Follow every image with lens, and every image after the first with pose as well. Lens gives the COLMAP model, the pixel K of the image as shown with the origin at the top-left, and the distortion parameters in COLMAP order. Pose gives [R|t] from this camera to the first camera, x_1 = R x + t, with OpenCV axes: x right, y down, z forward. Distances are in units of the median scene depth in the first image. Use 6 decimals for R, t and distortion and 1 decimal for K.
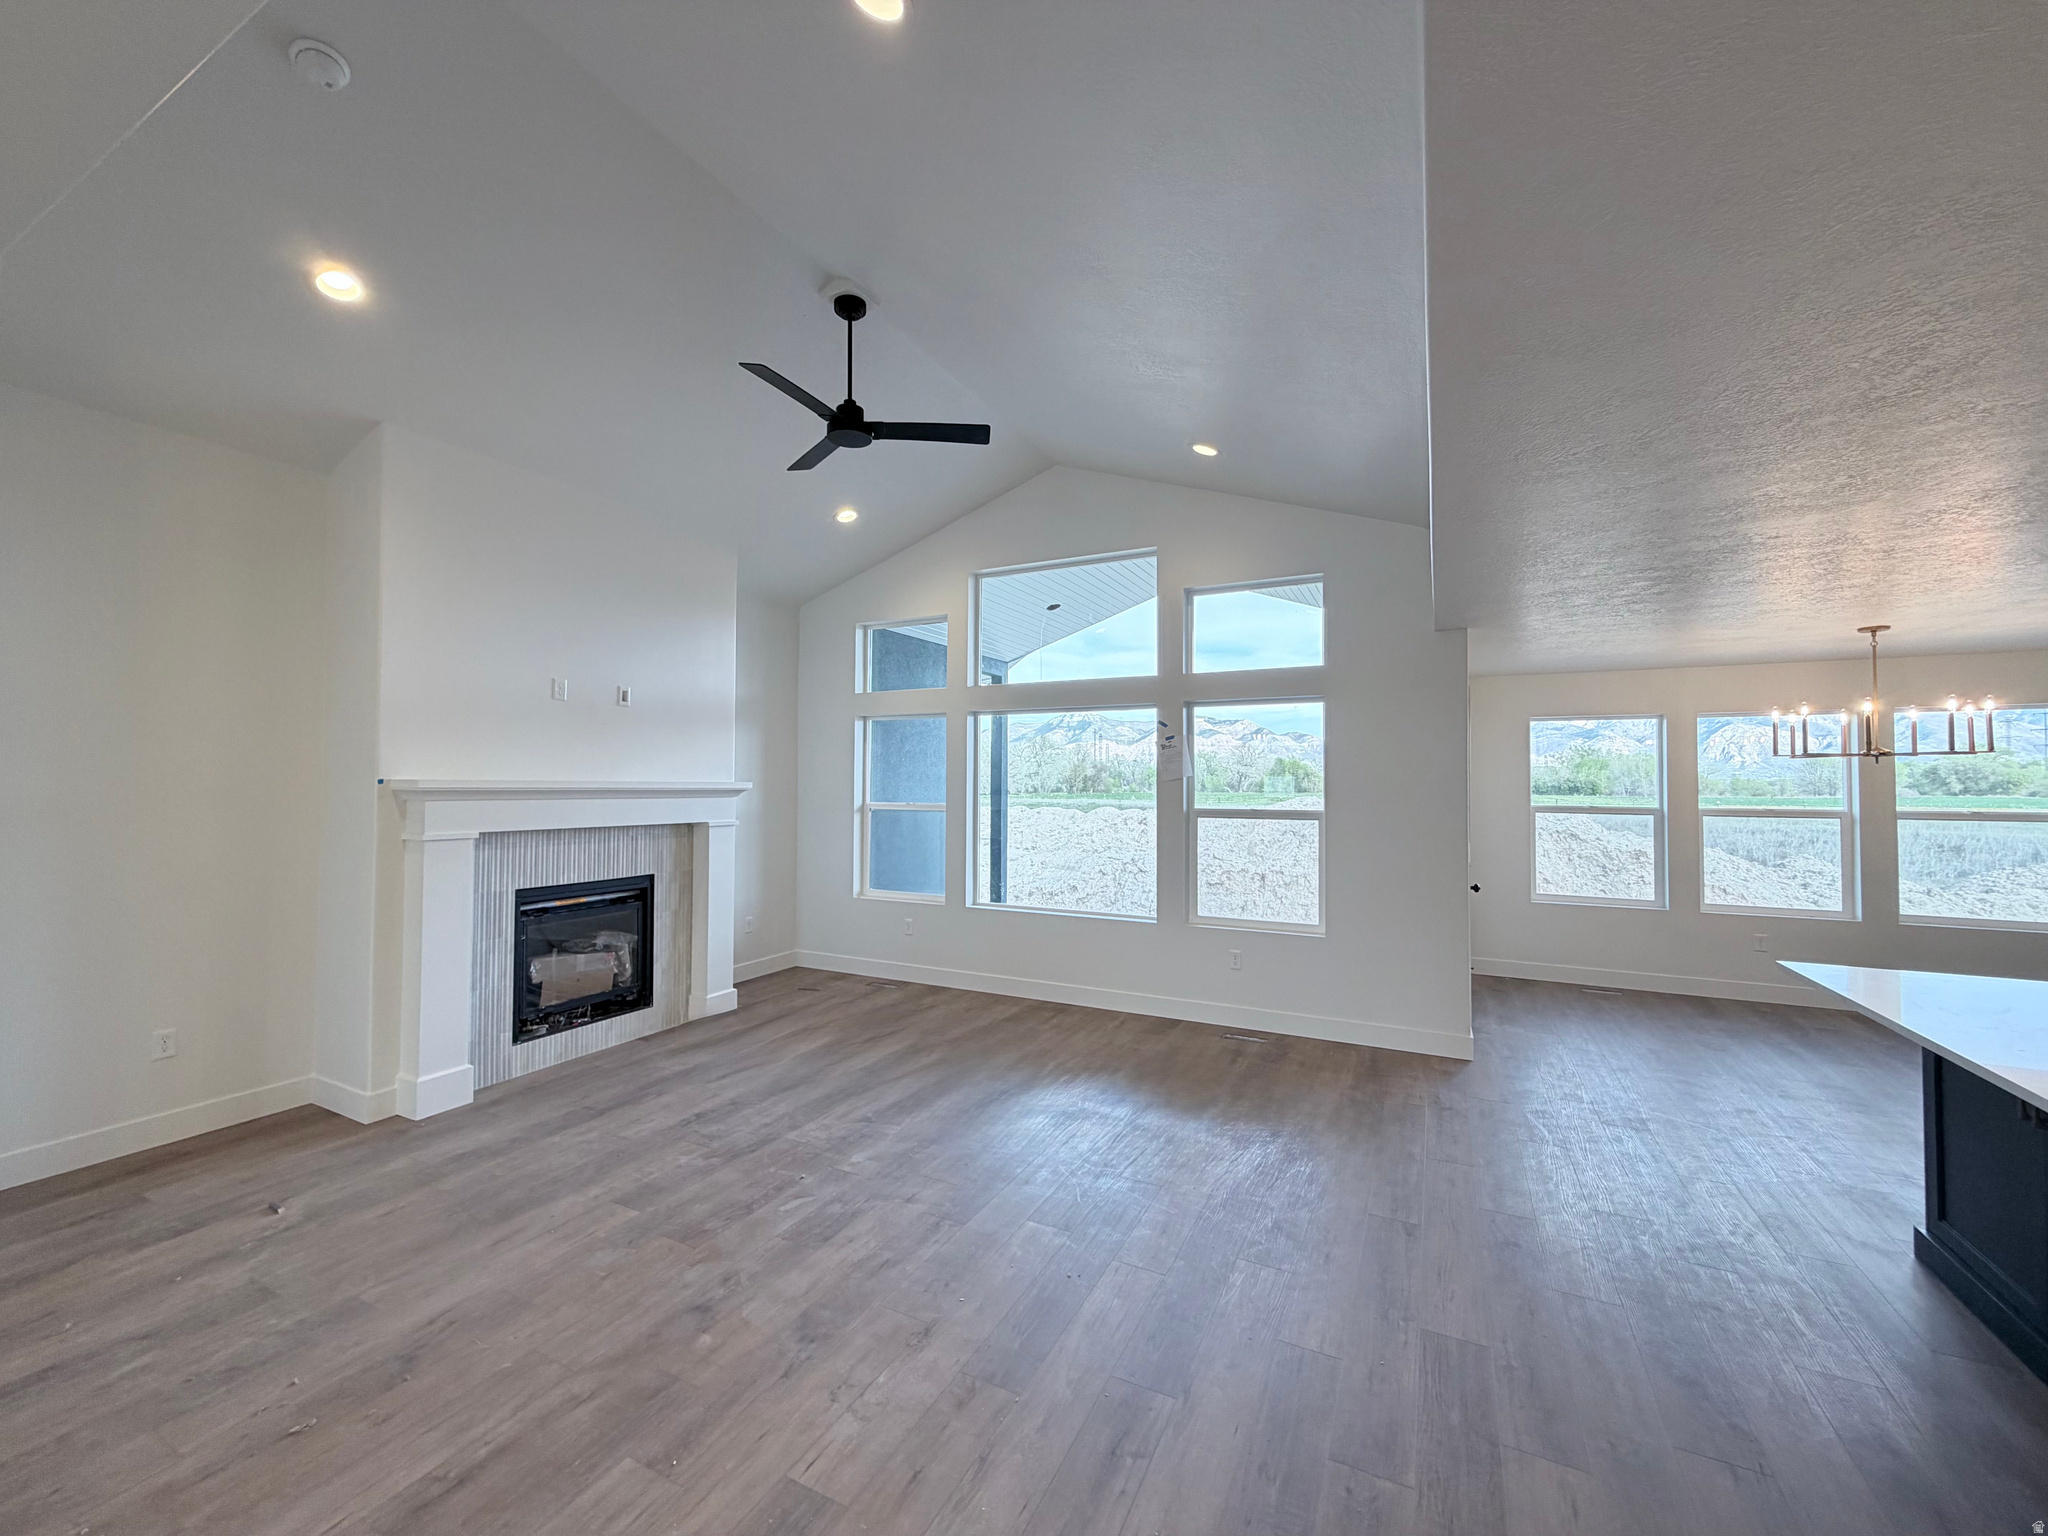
lens RADIAL K [[815.0, 0, 1014.5], [0, 815.0, 761.6], [0, 0, 1]] dist [-0.000922, 0.000650]
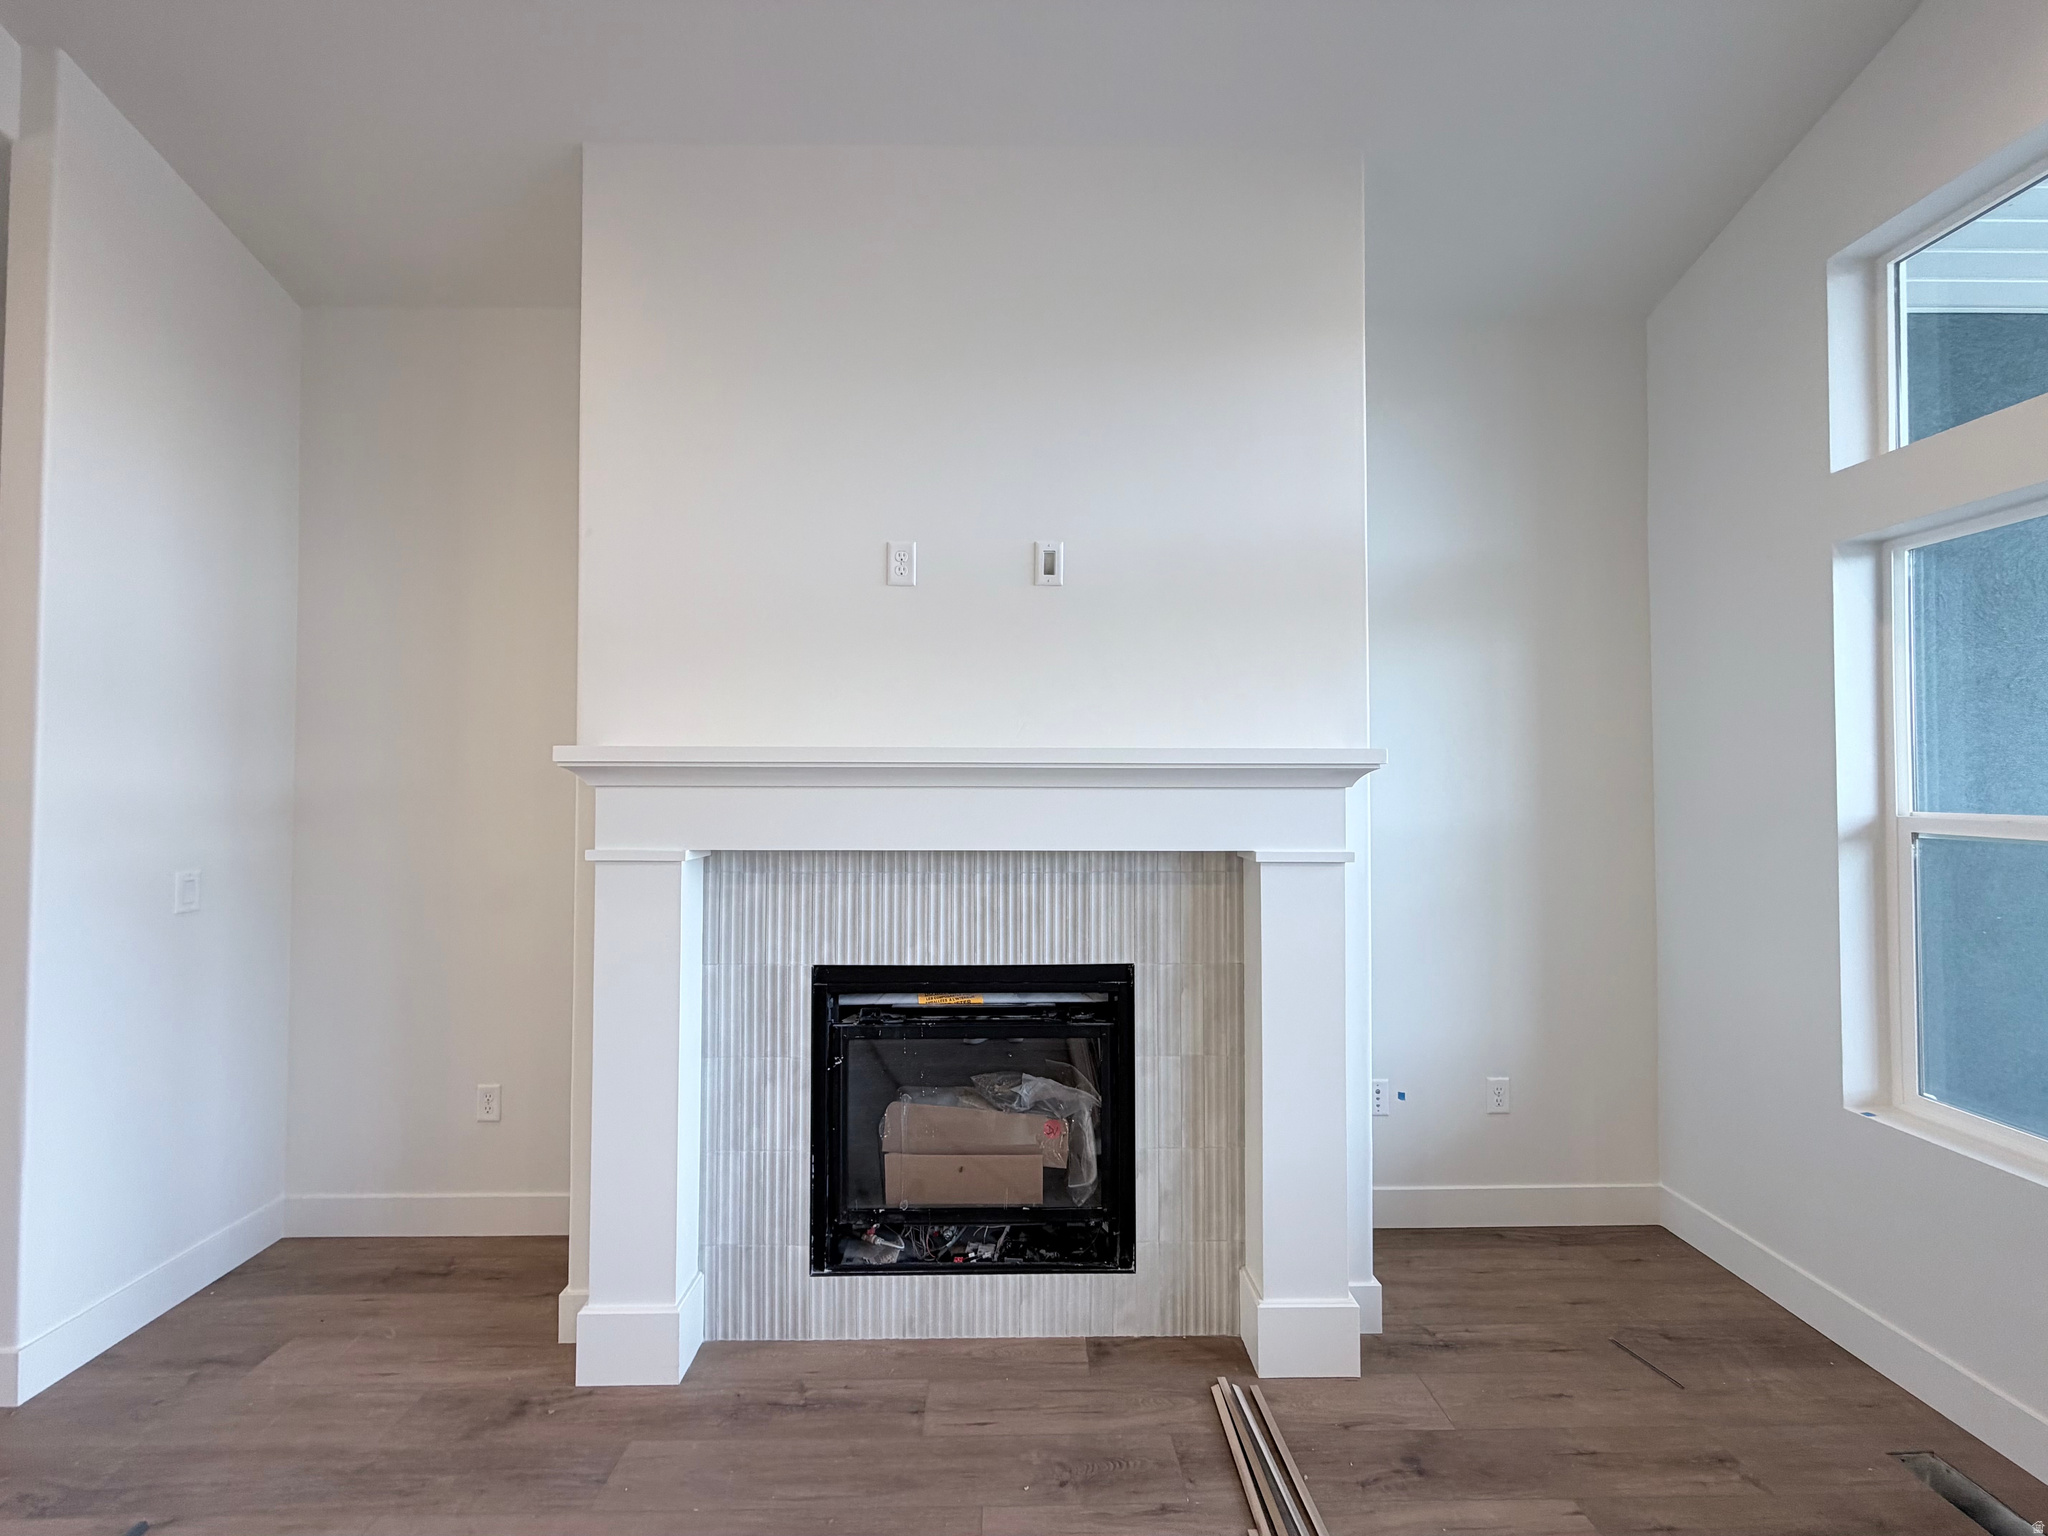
lens RADIAL K [[815.0, 0, 1017.9], [0, 815.0, 763.3], [0, 0, 1]] dist [-0.000922, 0.000650]
pose [[0.475382, -0.020400, -0.879543, -0.092322], [0.026126, 0.999618, -0.009064, 0.034971], [0.879392, -0.018670, 0.475733, 0.778679]]
